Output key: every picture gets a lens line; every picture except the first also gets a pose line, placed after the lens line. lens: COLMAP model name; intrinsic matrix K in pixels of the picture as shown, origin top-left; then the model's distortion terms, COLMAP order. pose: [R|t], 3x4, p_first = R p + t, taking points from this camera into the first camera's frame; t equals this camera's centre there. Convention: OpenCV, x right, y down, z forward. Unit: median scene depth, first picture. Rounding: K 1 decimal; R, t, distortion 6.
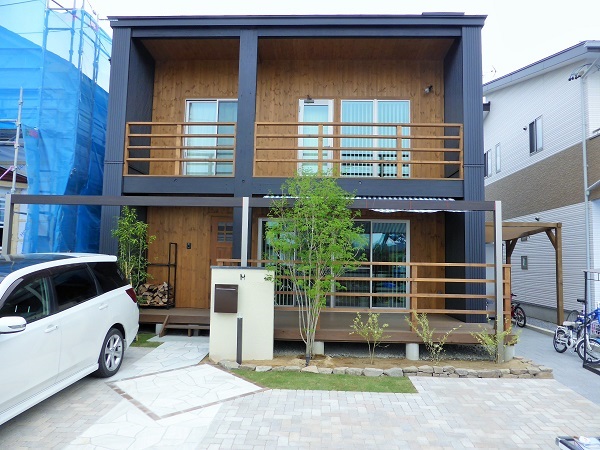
lens RADIAL K [[440.9, 0, 301.6], [0, 440.9, 225.8], [0, 0, 1]] dist [-0.021017, 0.018937]
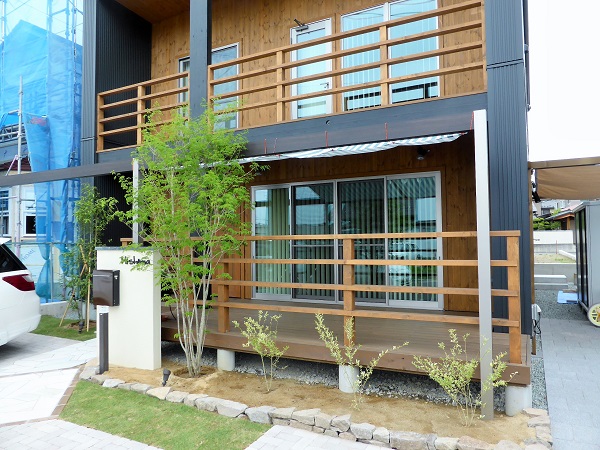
lens RADIAL K [[440.9, 0, 298.3], [0, 440.9, 224.2], [0, 0, 1]] dist [-0.021017, 0.018937]
pose [[0.904322, -0.043237, -0.424655, 0.465763], [0.060434, 0.997804, 0.027102, 0.049723], [0.422550, -0.050172, 0.904950, 0.425018]]
